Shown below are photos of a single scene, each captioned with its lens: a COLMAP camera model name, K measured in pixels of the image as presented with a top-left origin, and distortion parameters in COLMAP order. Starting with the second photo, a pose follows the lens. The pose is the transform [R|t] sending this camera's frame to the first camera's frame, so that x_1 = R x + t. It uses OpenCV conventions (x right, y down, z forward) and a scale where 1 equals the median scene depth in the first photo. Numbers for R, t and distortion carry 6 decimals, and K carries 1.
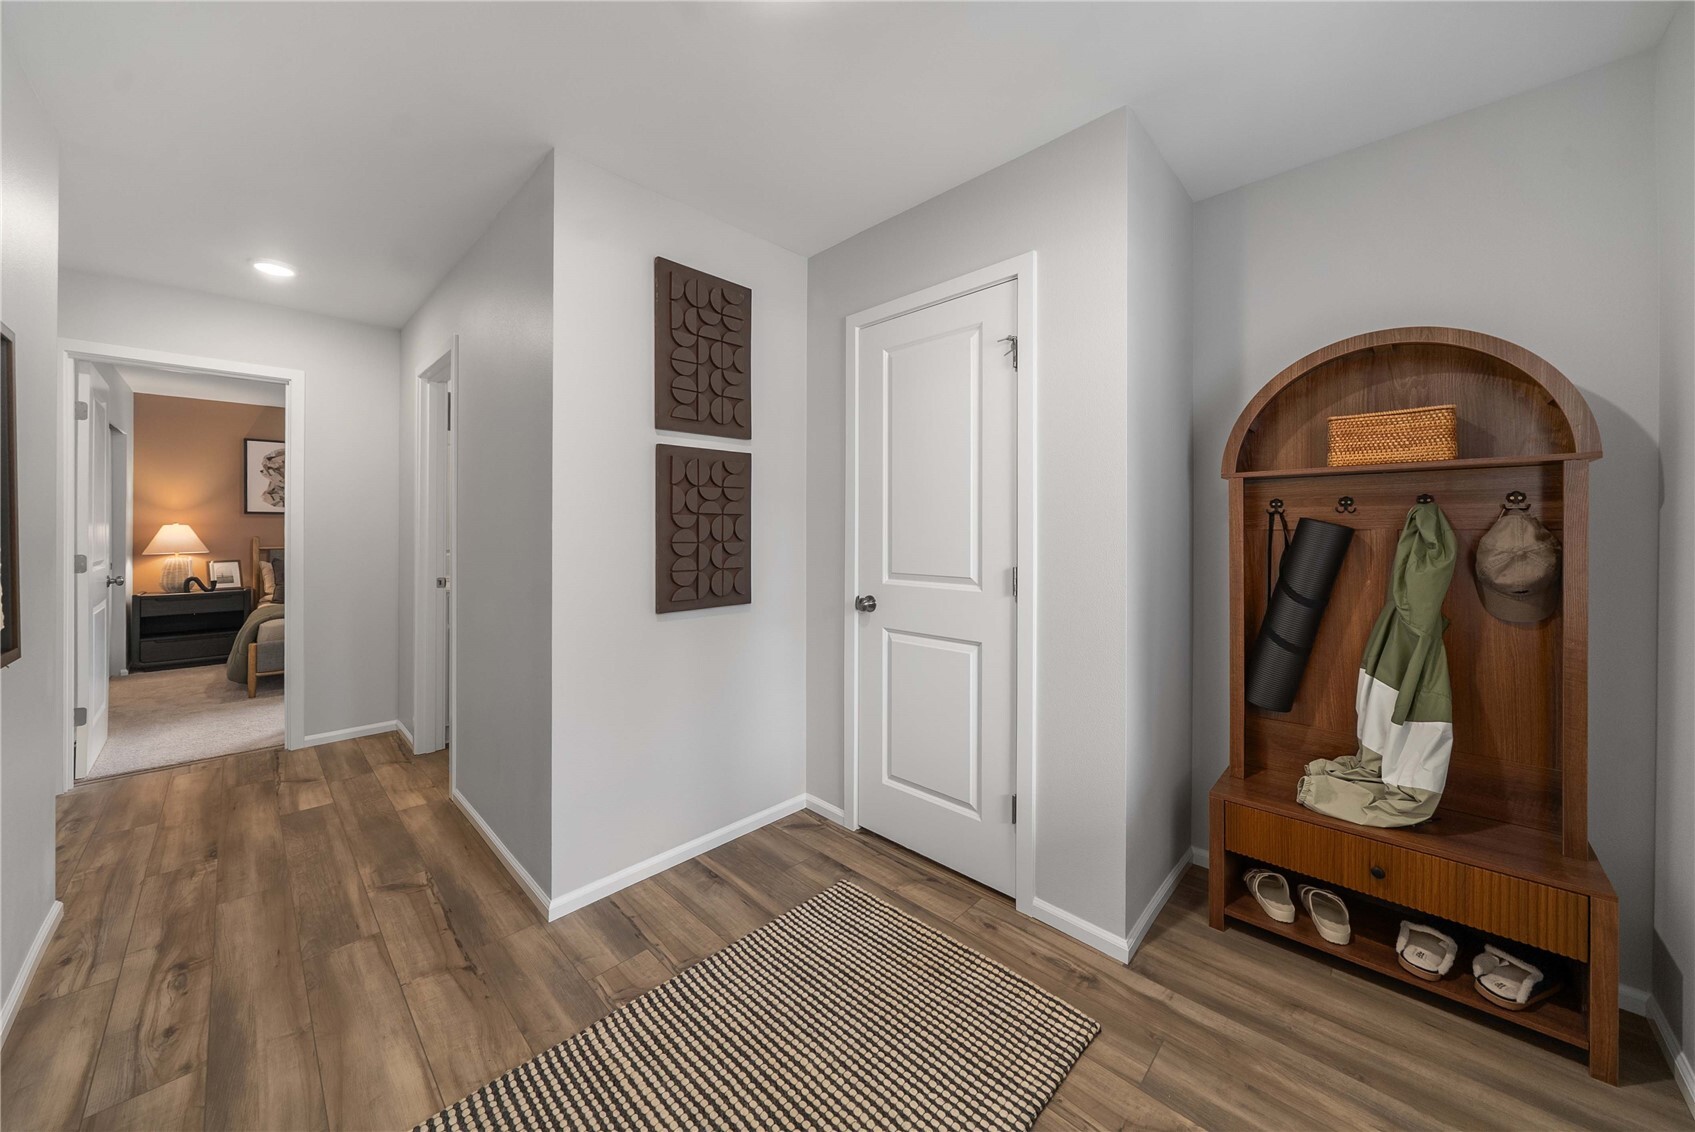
lens RADIAL K [[567.8, 0, 831.2], [0, 567.8, 533.1], [0, 0, 1]] dist [-0.003137, -0.000193]
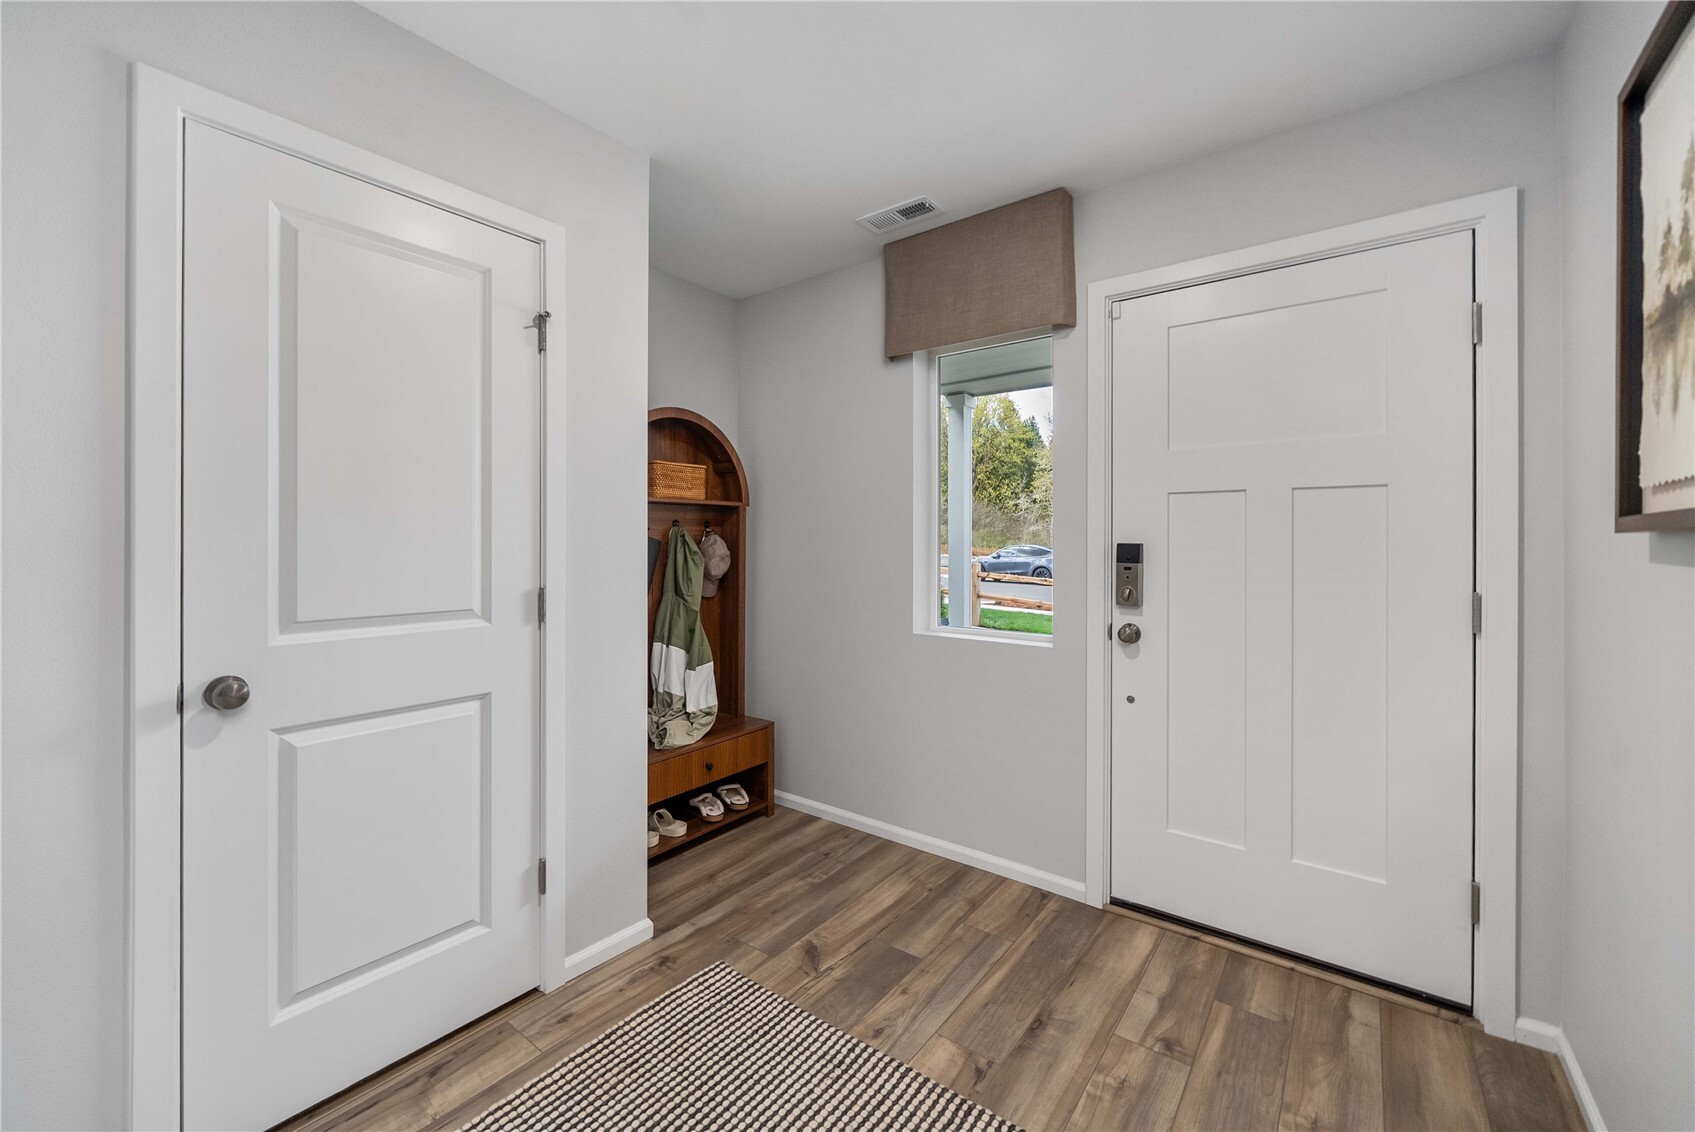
lens RADIAL K [[654.6, 0, 847.6], [0, 654.6, 547.9], [0, 0, 1]] dist [0.002107, 0.000087]
pose [[-0.086179, -0.006803, 0.996256, -0.816824], [0.005176, 0.999960, 0.007276, -0.004928], [-0.996266, 0.005784, -0.086140, 0.761199]]
